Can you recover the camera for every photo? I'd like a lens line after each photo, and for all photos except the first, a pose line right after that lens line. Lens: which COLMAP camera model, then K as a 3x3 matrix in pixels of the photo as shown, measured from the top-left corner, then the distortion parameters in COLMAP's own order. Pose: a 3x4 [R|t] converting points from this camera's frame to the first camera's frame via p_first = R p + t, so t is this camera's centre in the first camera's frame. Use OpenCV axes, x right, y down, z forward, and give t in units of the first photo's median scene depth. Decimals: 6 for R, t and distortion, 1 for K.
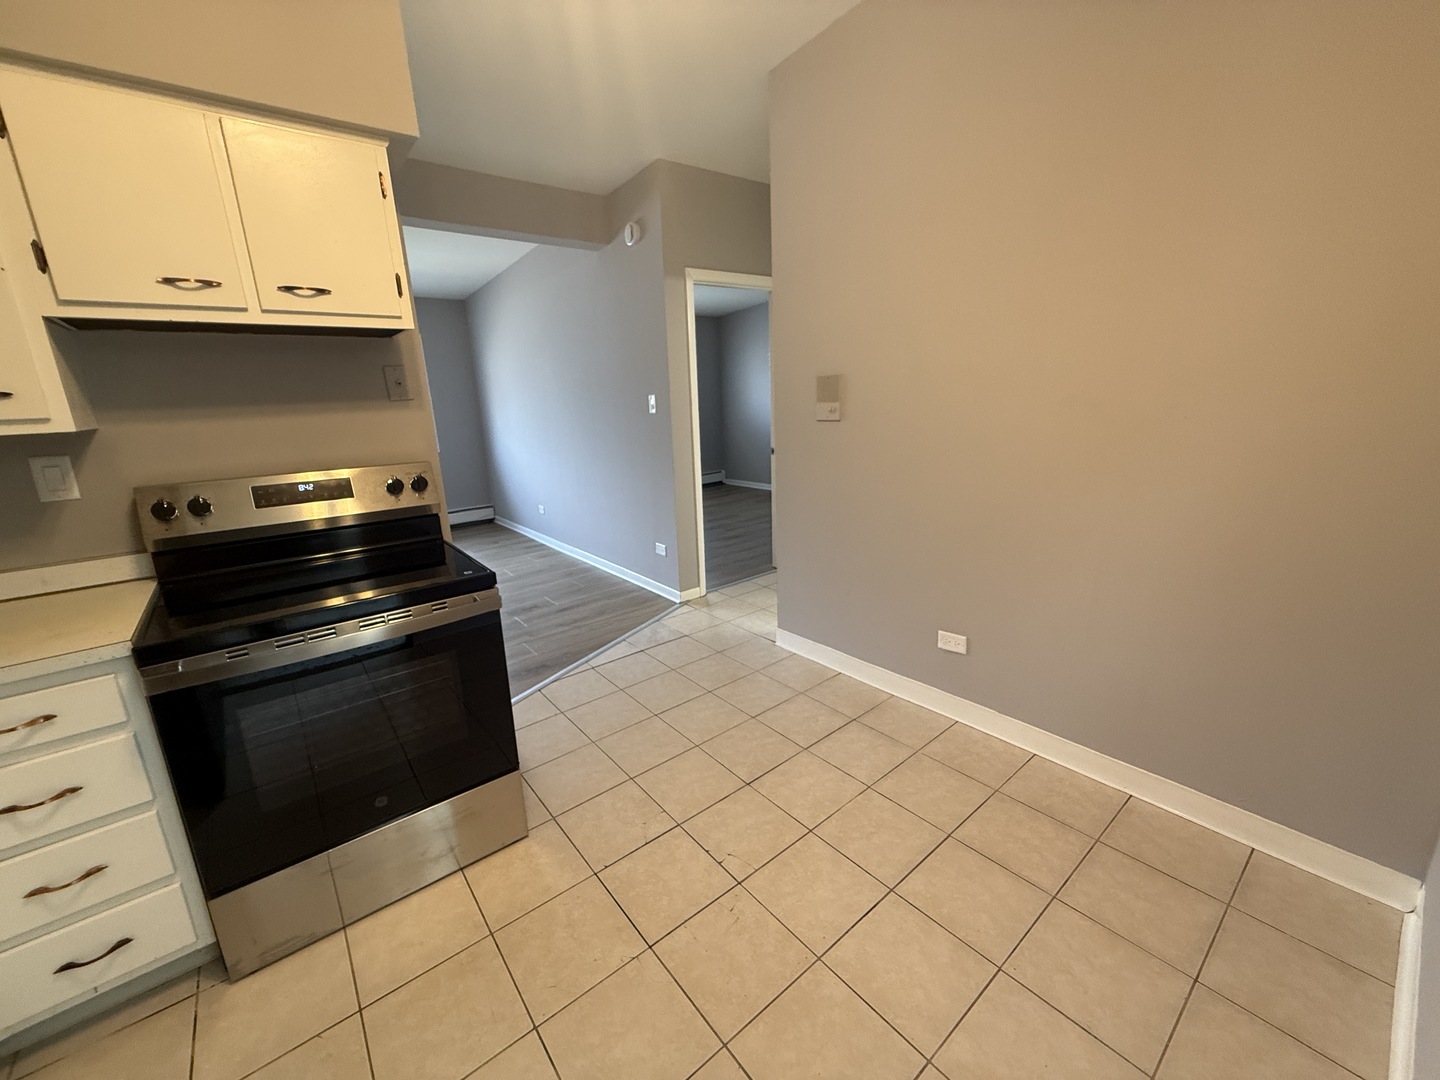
lens RADIAL K [[574.9, 0, 717.1], [0, 574.9, 539.6], [0, 0, 1]] dist [-0.001970, -0.000059]
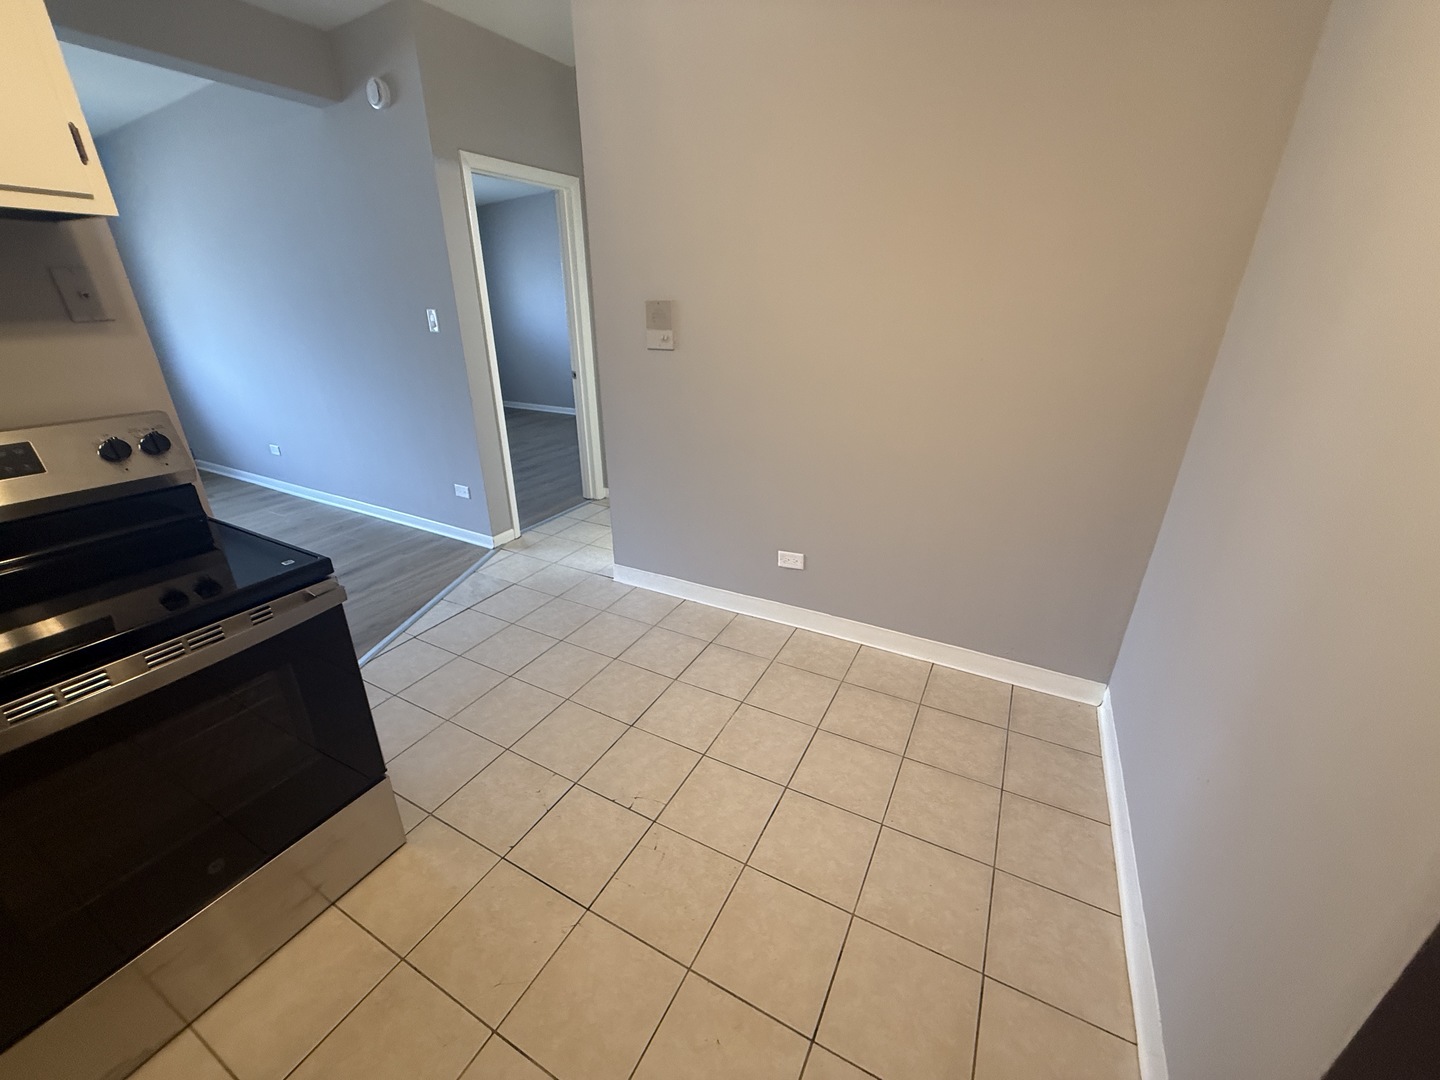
lens RADIAL K [[573.3, 0, 717.0], [0, 573.3, 539.5], [0, 0, 1]] dist [-0.001271, -0.000233]
pose [[0.918318, -0.116036, 0.378455, -0.123021], [0.059652, 0.985719, 0.157482, -0.039342], [-0.391324, -0.122044, 0.912125, 0.046947]]
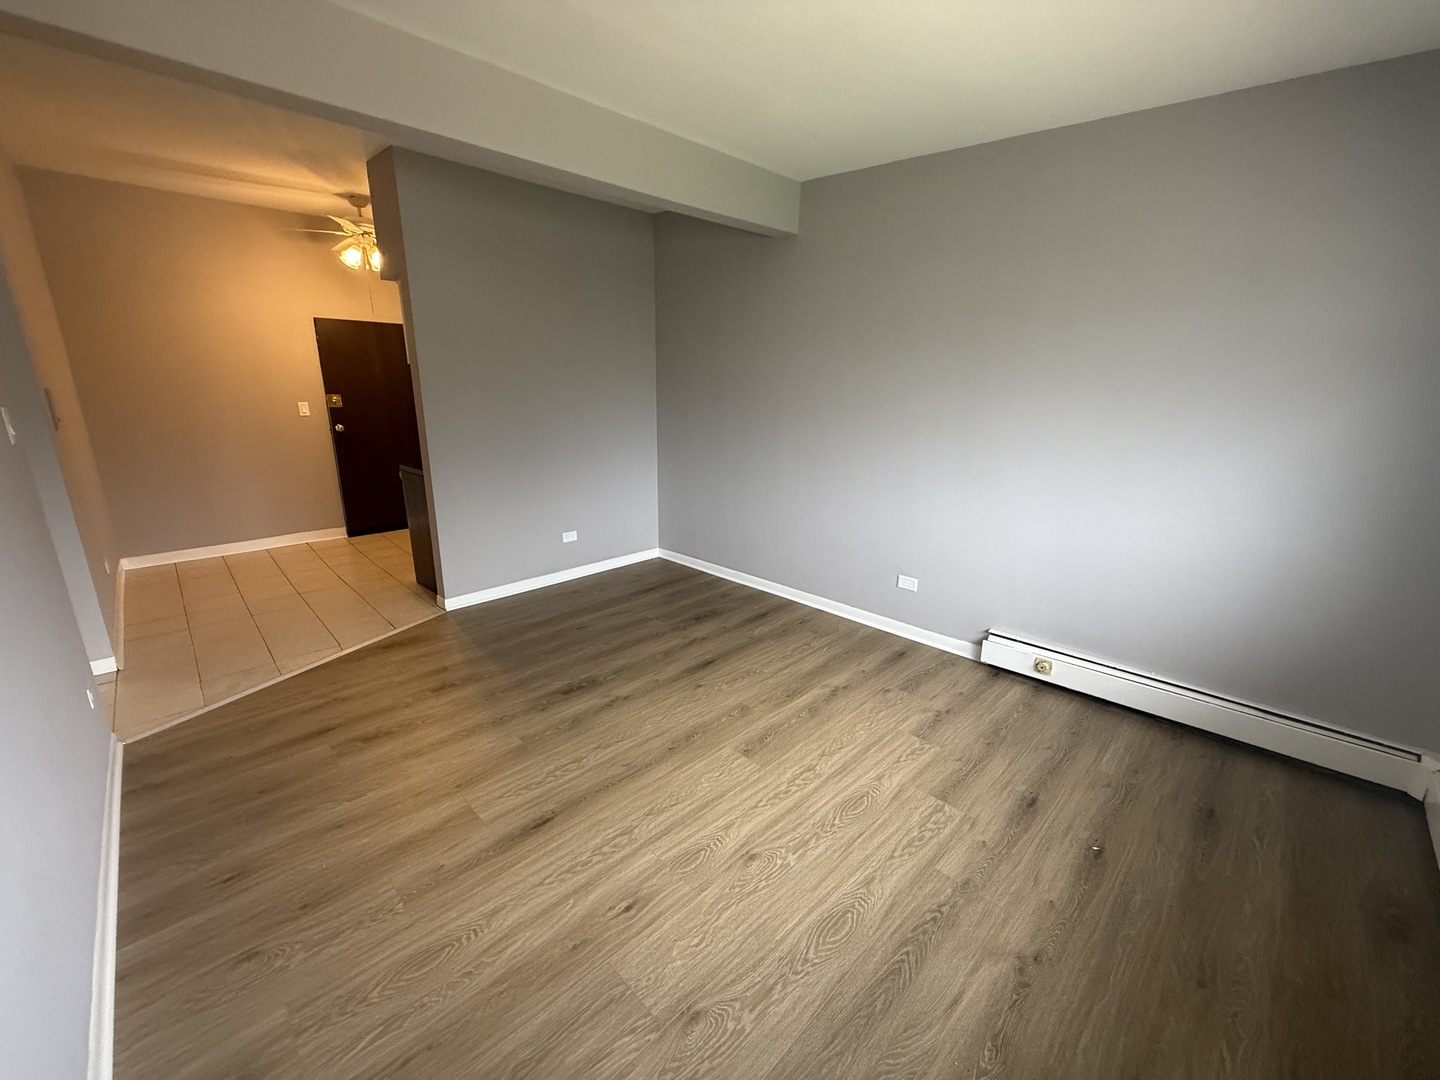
lens RADIAL K [[573.3, 0, 717.0], [0, 573.3, 539.5], [0, 0, 1]] dist [-0.001271, -0.000233]
pose [[-0.994392, 0.054286, -0.090760, -0.979965], [0.003671, 0.875405, 0.483377, -0.558893], [0.105692, 0.480333, -0.870695, 2.233667]]
